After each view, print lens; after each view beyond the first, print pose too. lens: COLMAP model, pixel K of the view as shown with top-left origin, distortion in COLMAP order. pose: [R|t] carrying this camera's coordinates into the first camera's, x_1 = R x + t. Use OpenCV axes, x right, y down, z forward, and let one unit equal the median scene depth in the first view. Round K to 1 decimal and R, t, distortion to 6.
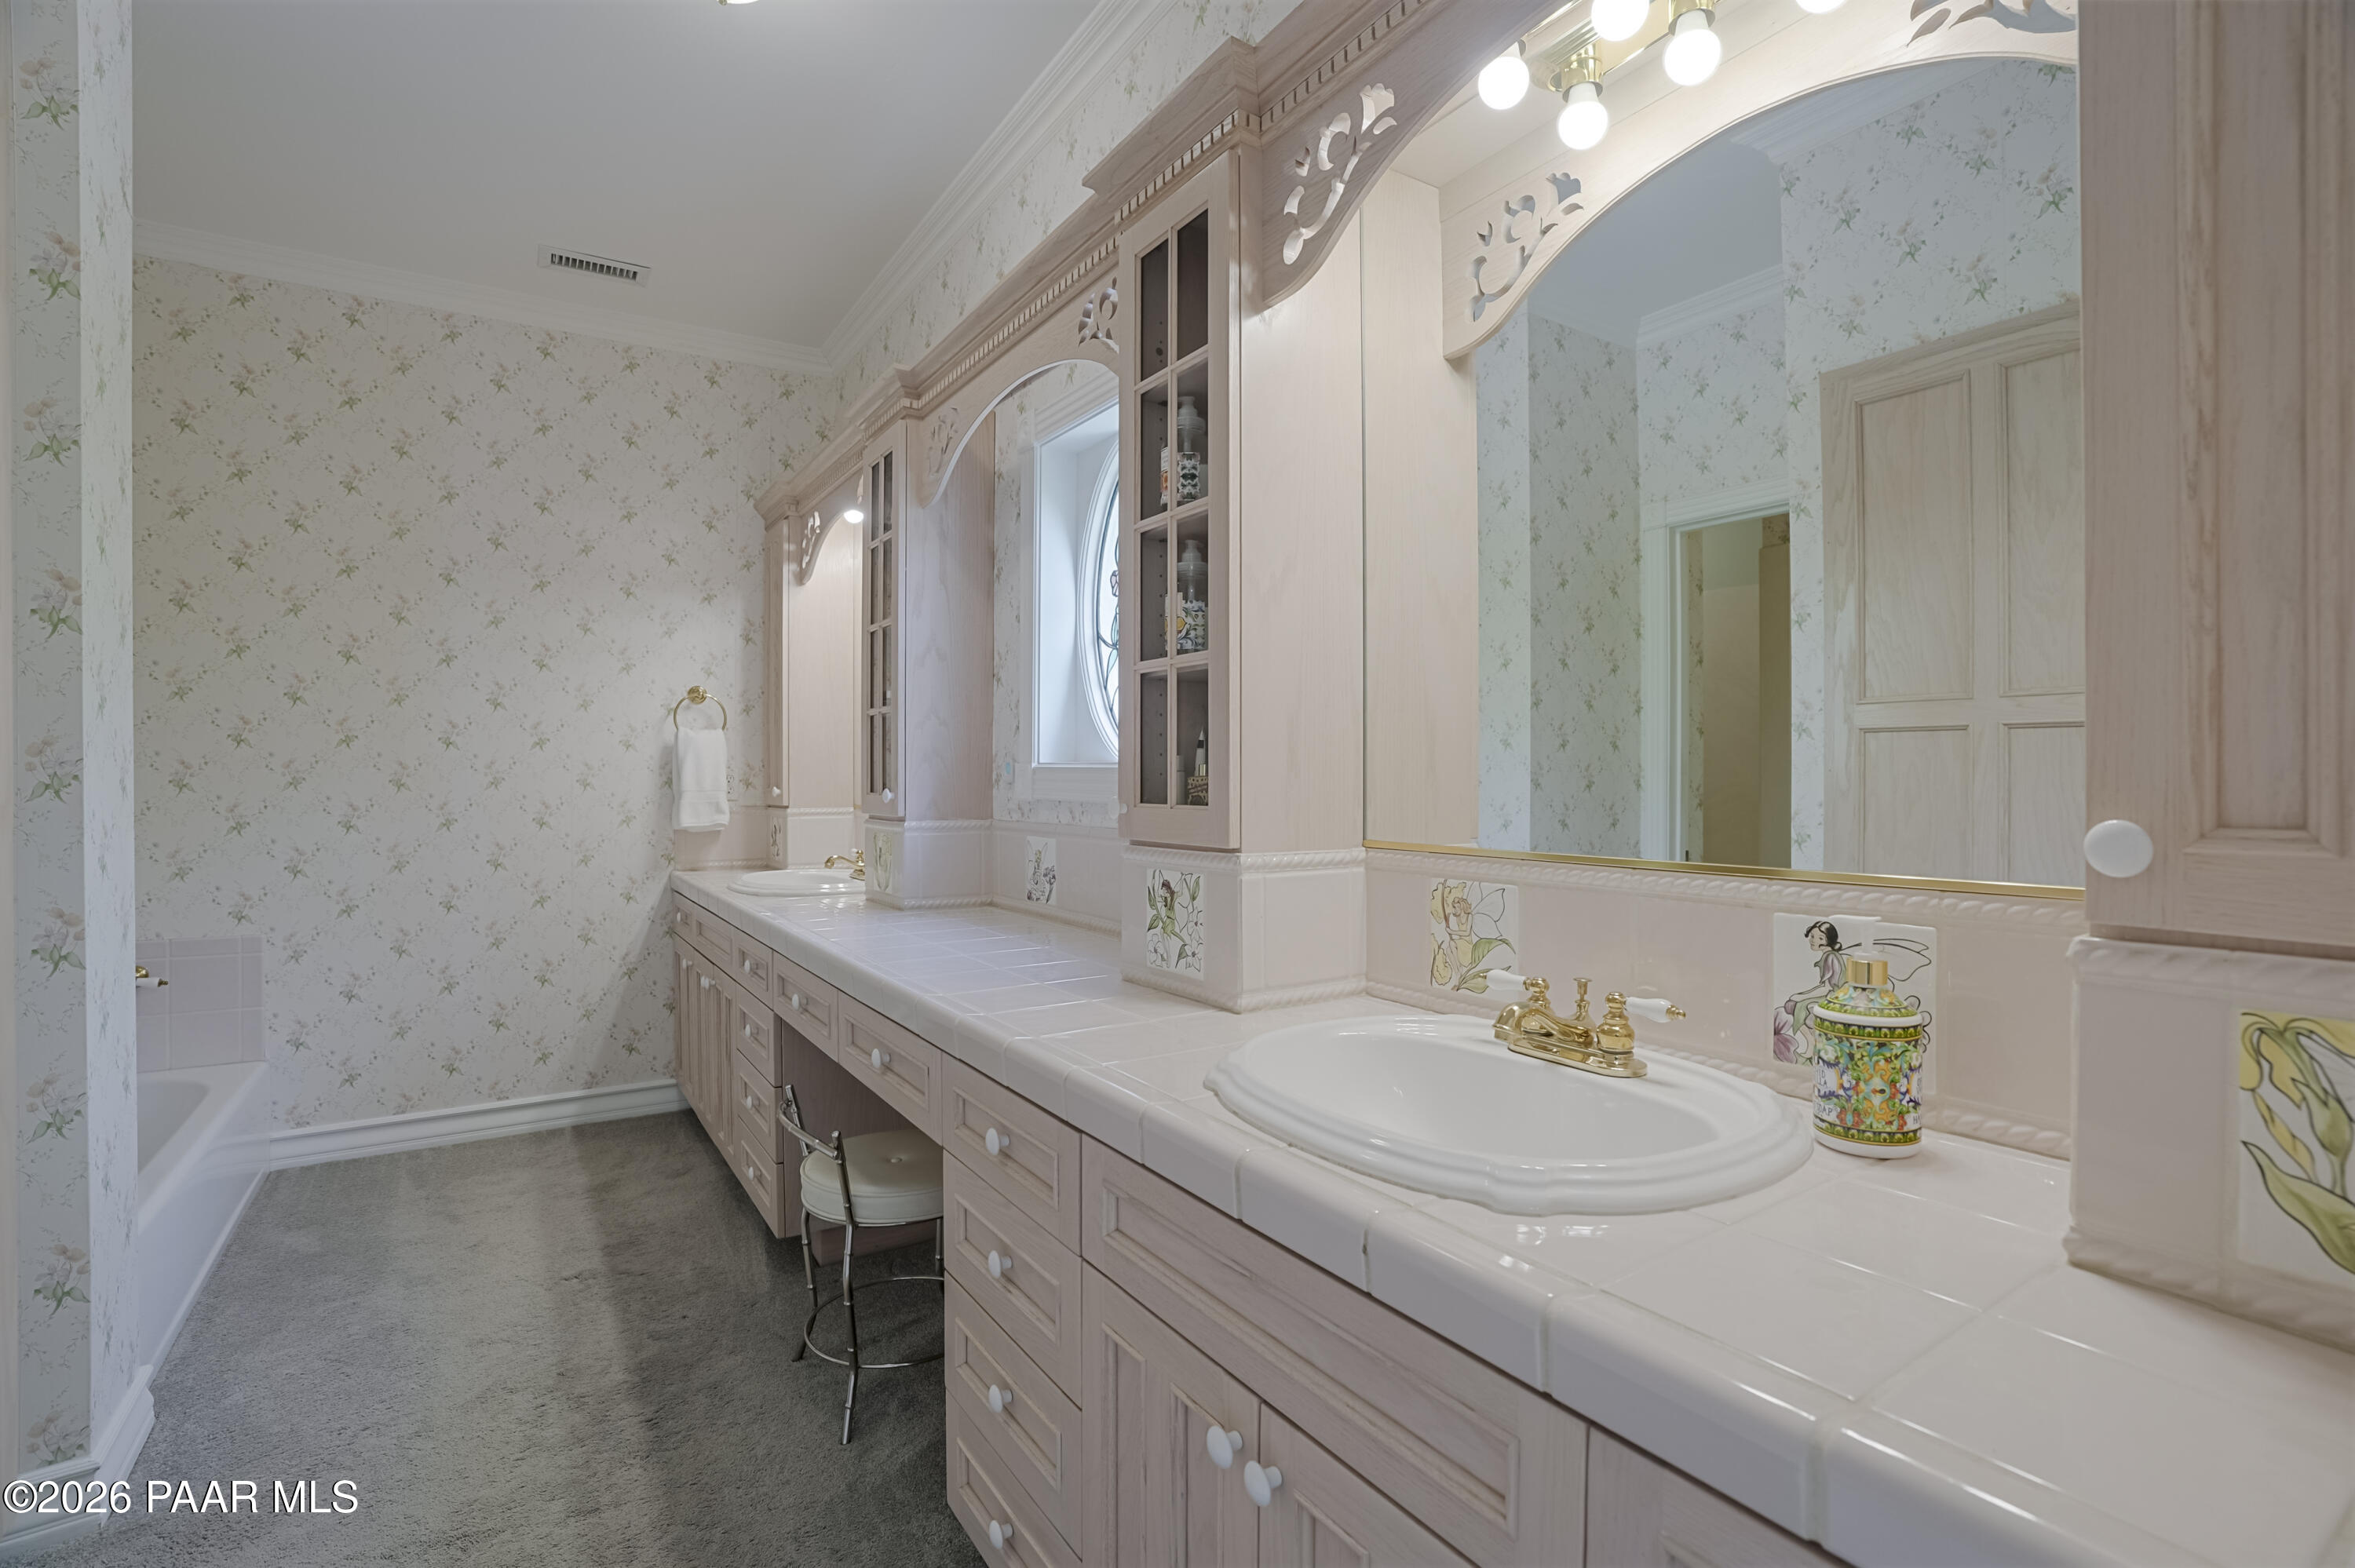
lens RADIAL K [[1108.8, 0, 1193.0], [0, 1108.8, 782.0], [0, 0, 1]] dist [-0.068770, 0.024998]
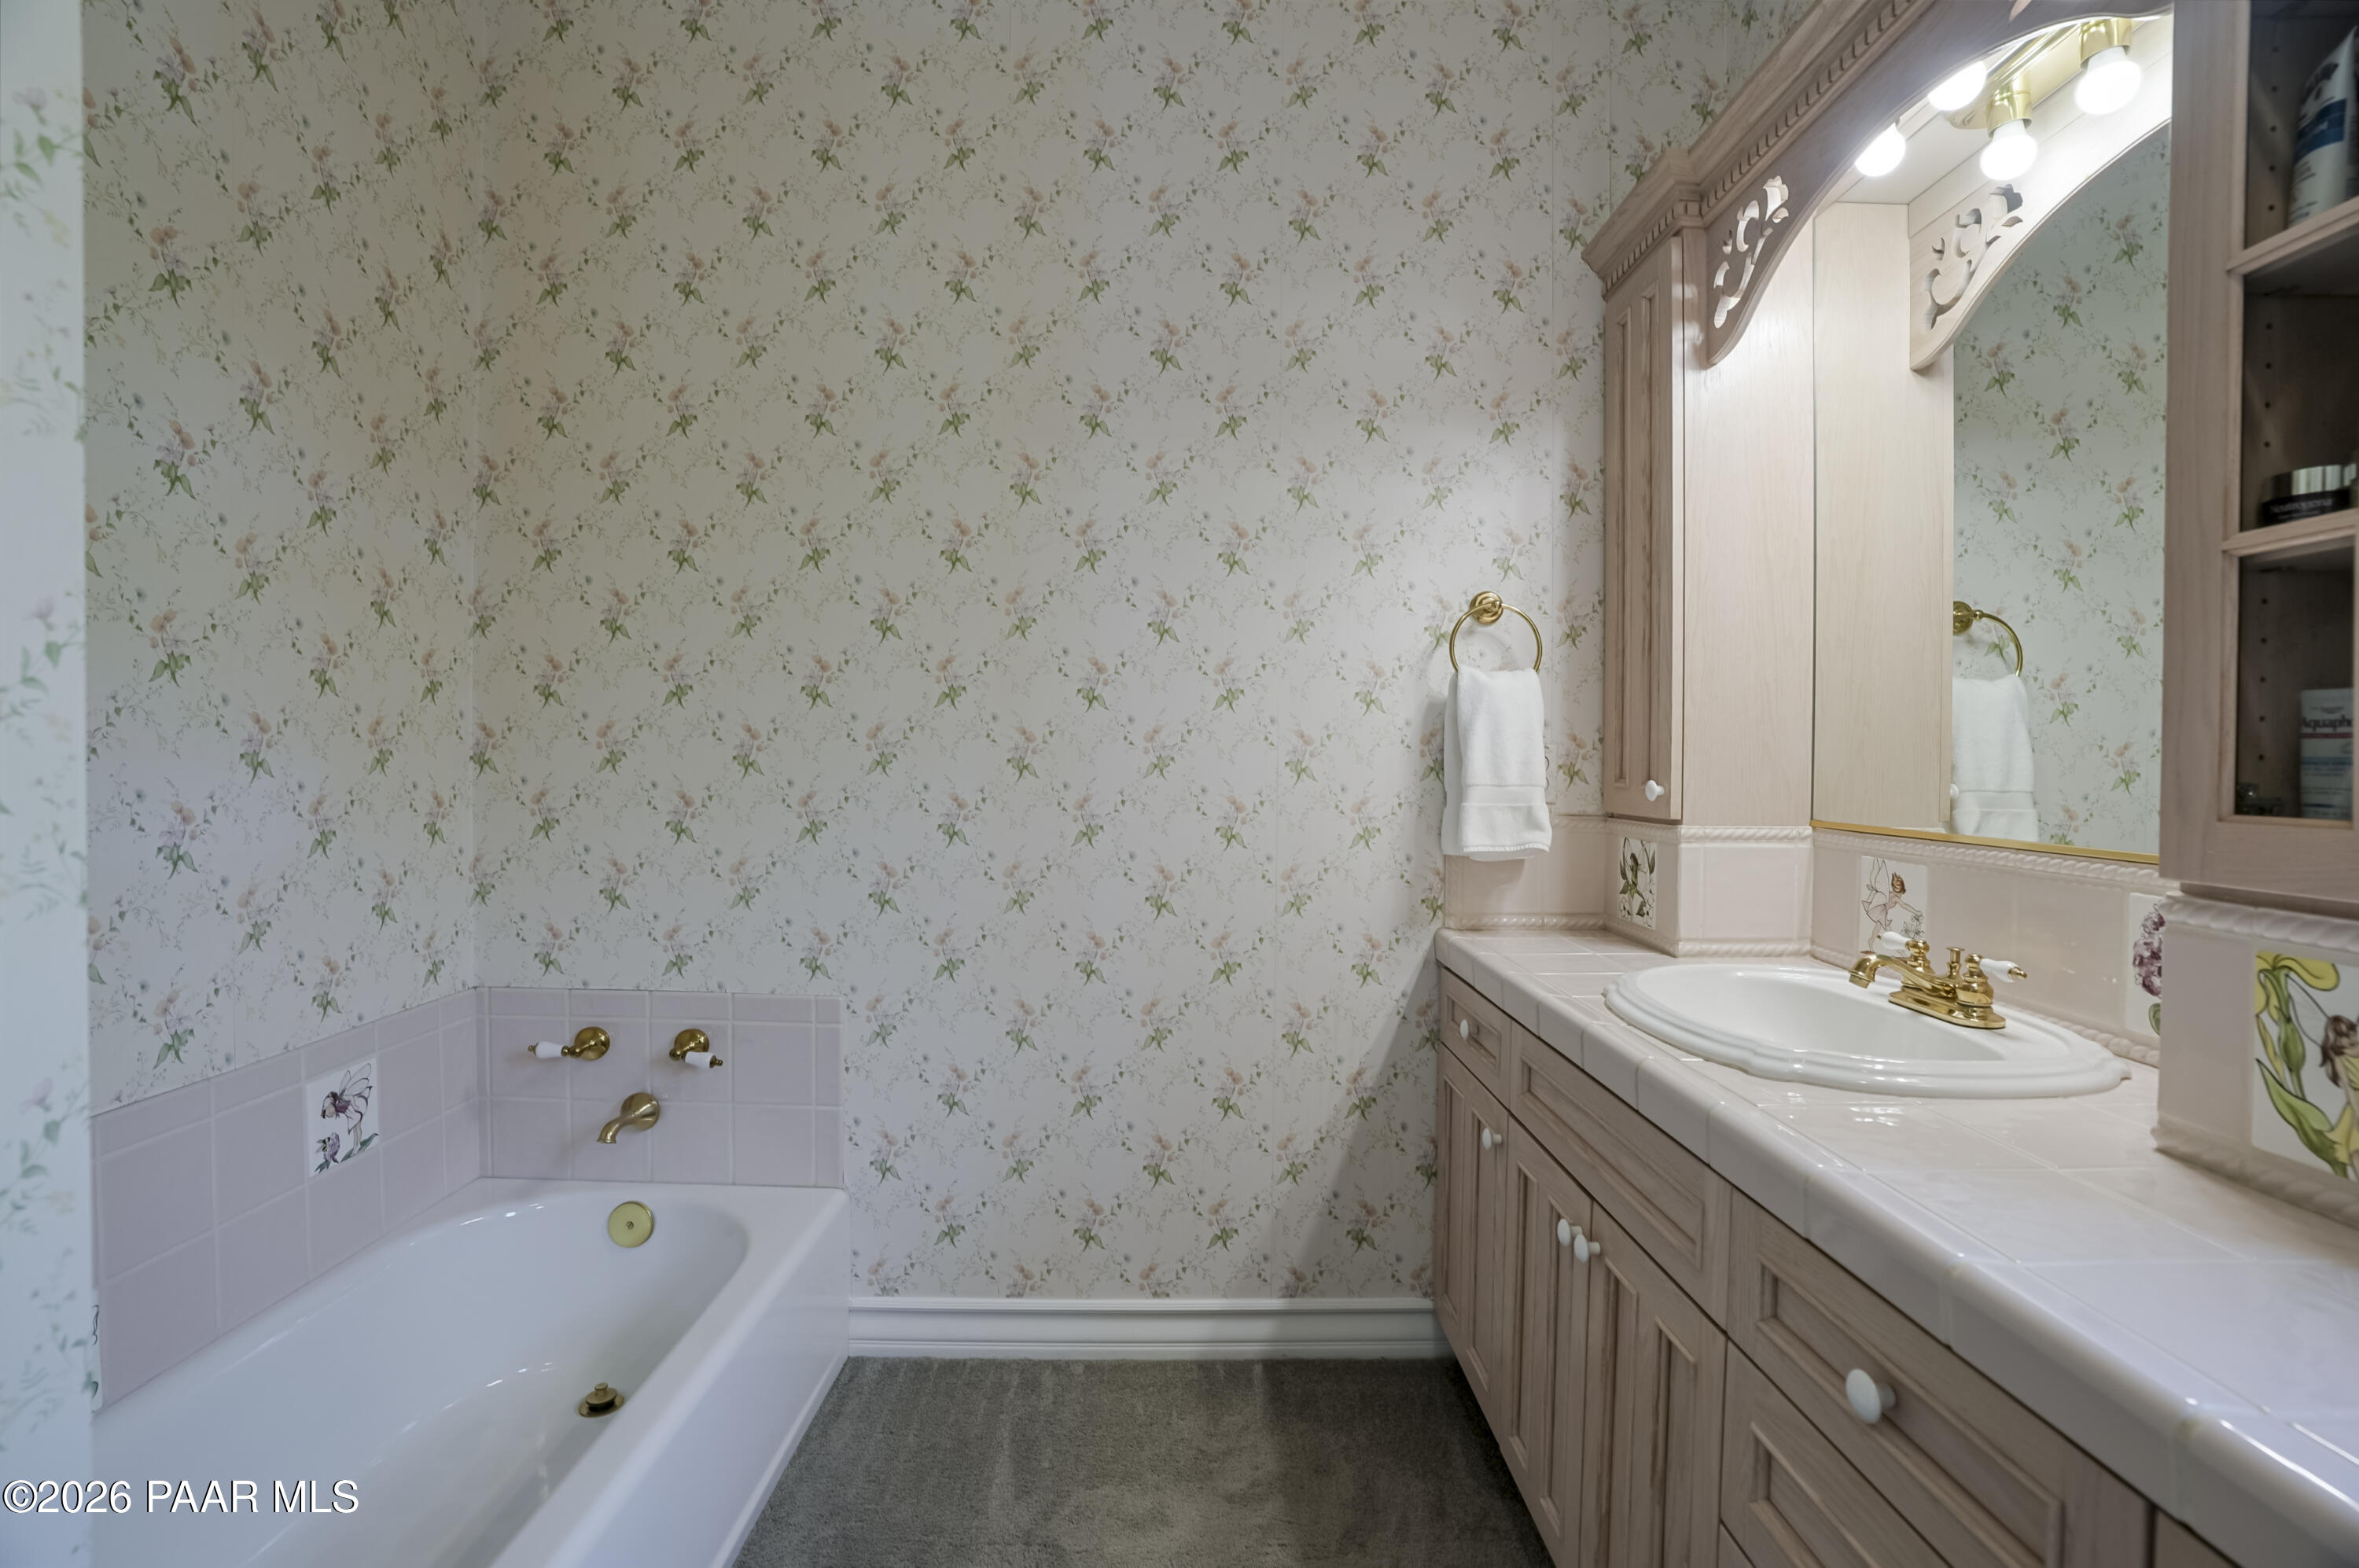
lens RADIAL K [[1110.9, 0, 1198.4], [0, 1110.9, 769.1], [0, 0, 1]] dist [-0.068770, 0.024998]
pose [[0.850626, 0.012614, -0.525620, -0.297591], [-0.012720, 0.999913, 0.003411, 0.000379], [0.525617, 0.003785, 0.850713, 0.478118]]
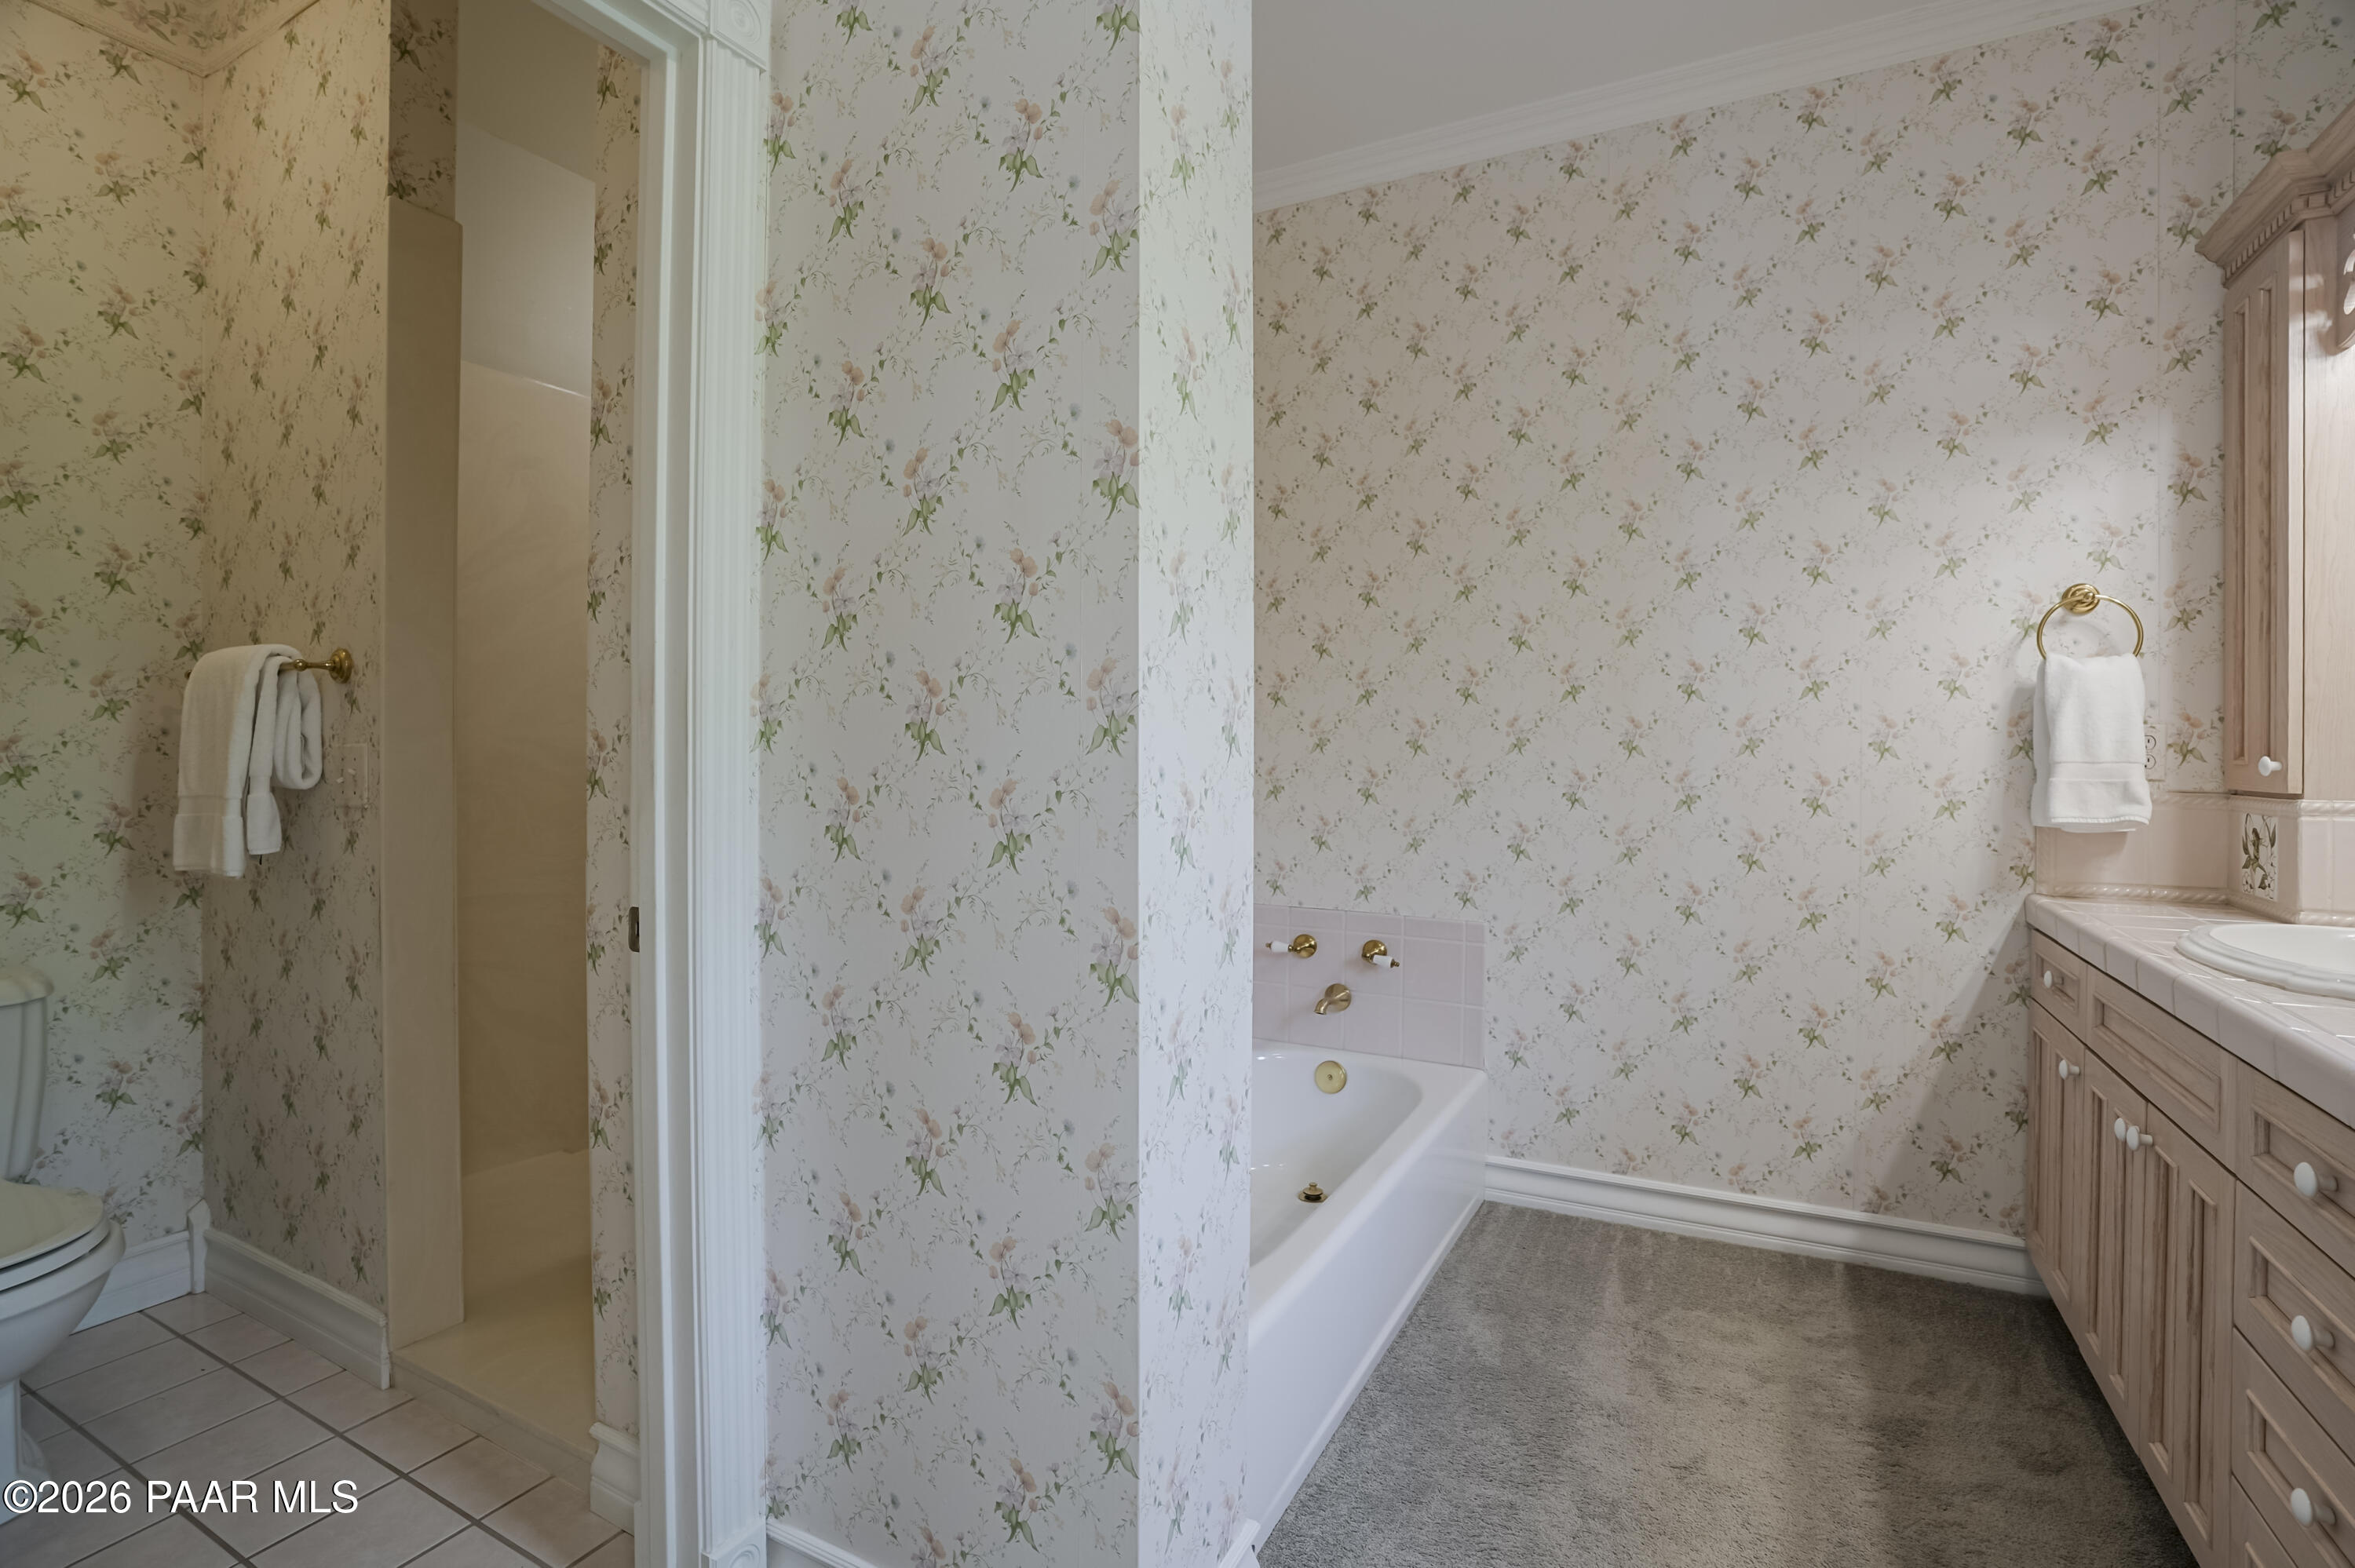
lens RADIAL K [[1108.8, 0, 1178.0], [0, 1108.8, 751.5], [0, 0, 1]] dist [-0.068770, 0.024998]
pose [[0.481602, 0.004926, -0.876376, -0.192046], [-0.010131, 0.999949, 0.000053, 0.007394], [0.876332, 0.008853, 0.481627, 0.314392]]
